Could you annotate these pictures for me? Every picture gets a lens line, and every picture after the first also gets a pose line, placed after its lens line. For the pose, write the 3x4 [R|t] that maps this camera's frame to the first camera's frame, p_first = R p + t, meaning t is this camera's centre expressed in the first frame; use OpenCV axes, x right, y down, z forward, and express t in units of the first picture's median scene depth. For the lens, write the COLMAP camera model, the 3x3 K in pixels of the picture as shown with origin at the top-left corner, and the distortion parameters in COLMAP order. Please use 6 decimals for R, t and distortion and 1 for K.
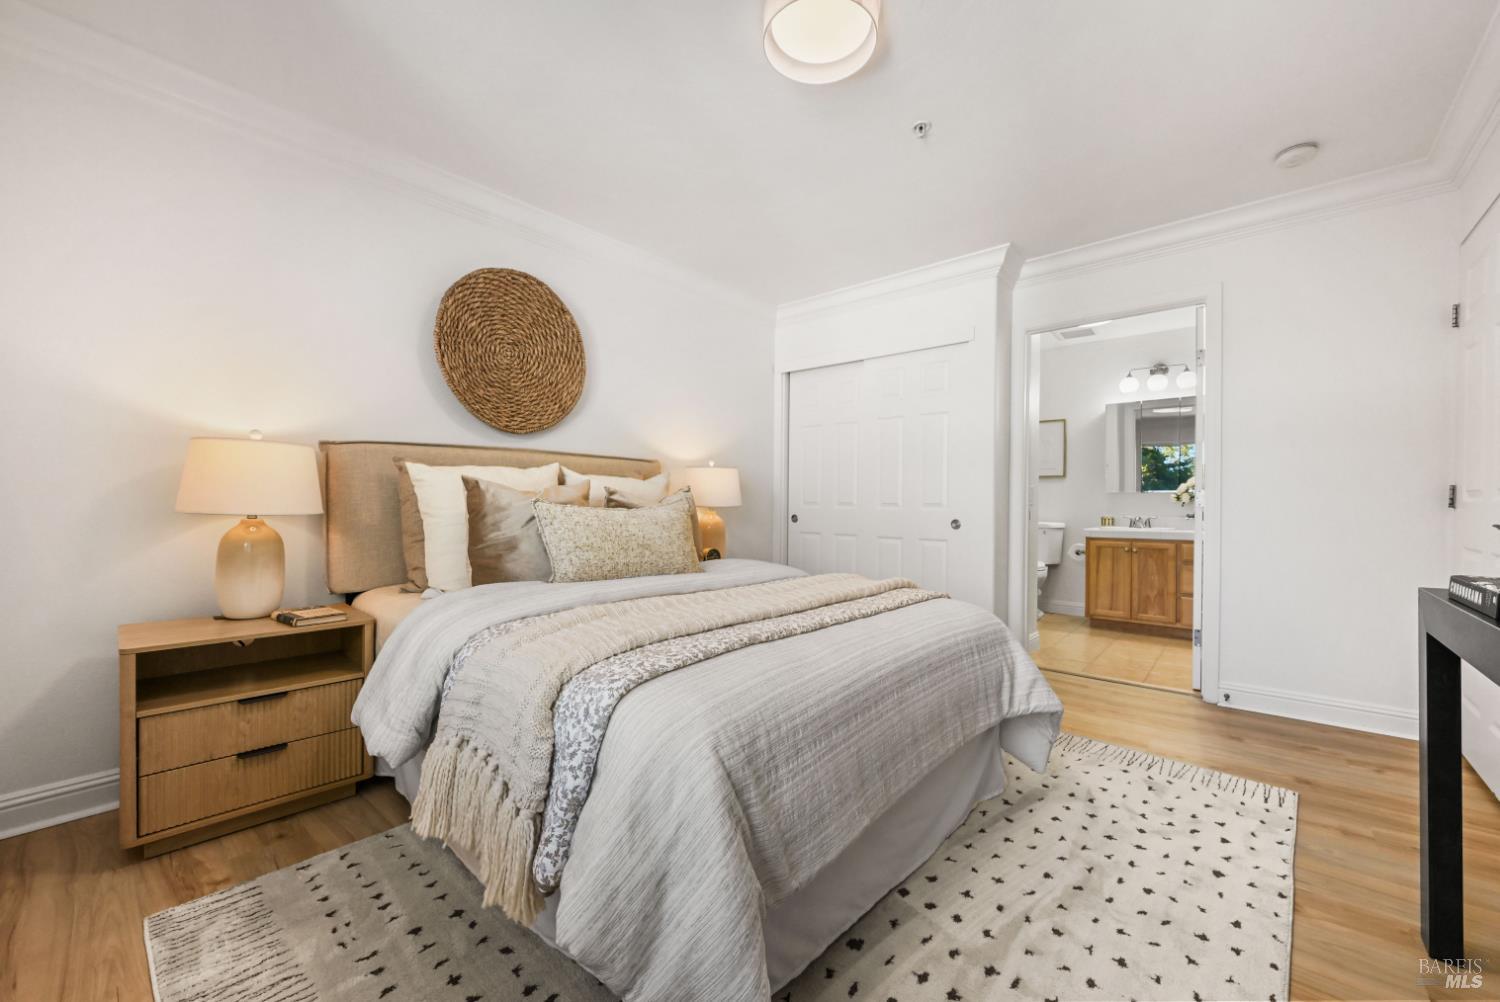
lens RADIAL K [[590.9, 0, 750.0], [0, 590.9, 501.0], [0, 0, 1]] dist [0.001177, 0.000039]
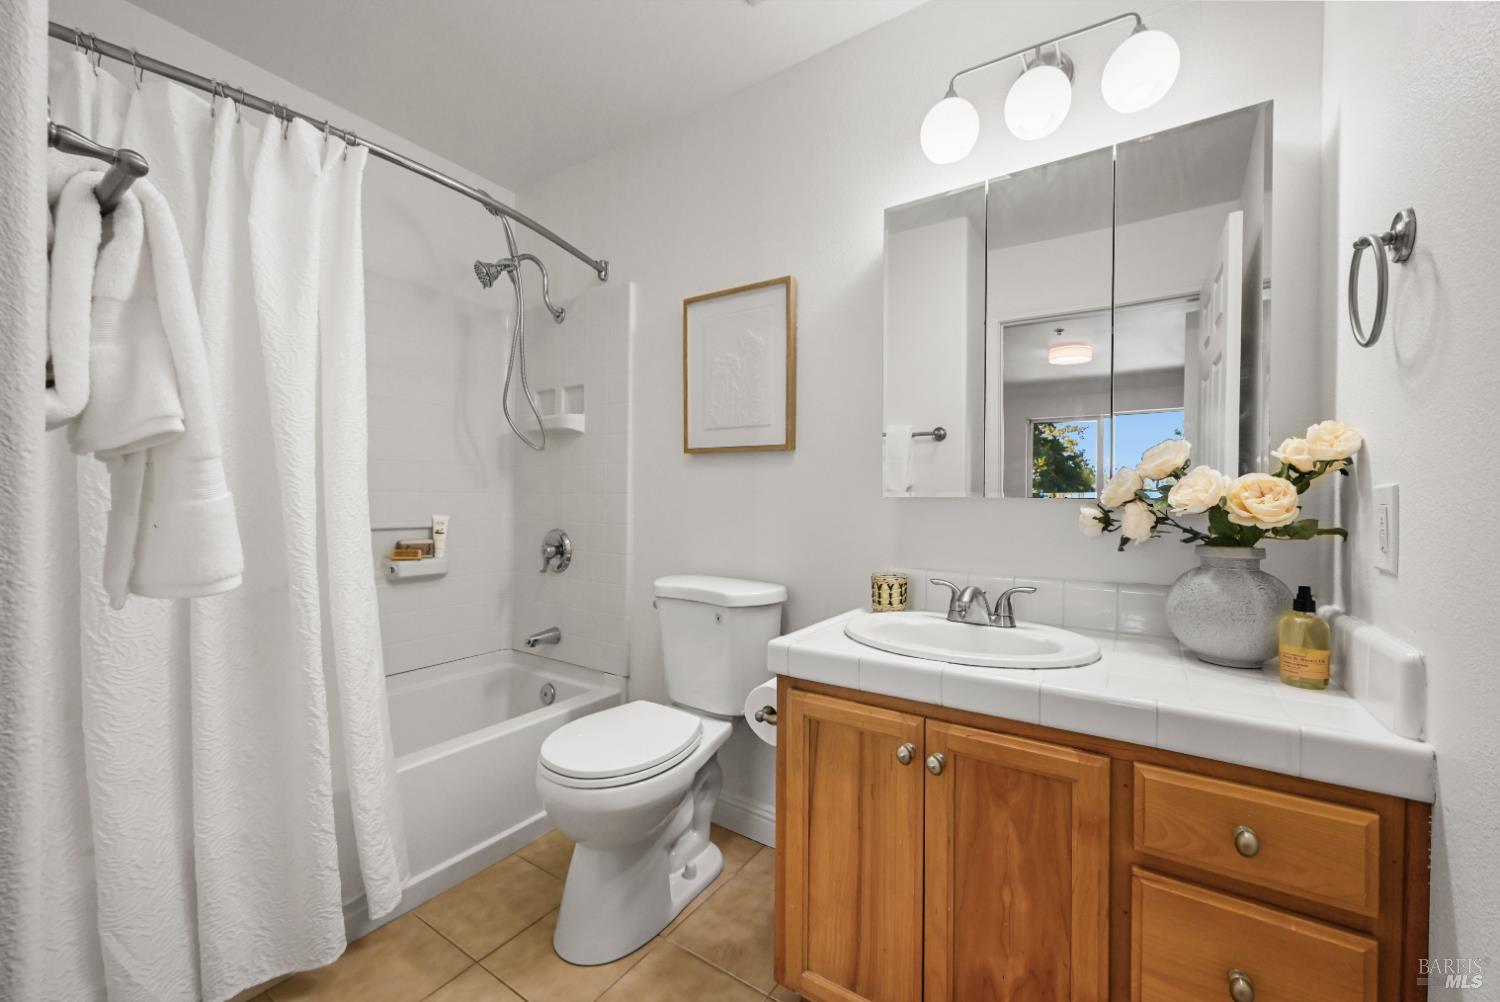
lens RADIAL K [[597.3, 0, 748.4], [0, 597.3, 497.5], [0, 0, 1]] dist [-0.001147, 0.000407]
pose [[0.992309, 0.002277, 0.123768, 0.533298], [-0.002346, 0.999997, 0.000411, -0.015343], [-0.123767, -0.000698, 0.992311, 0.757281]]
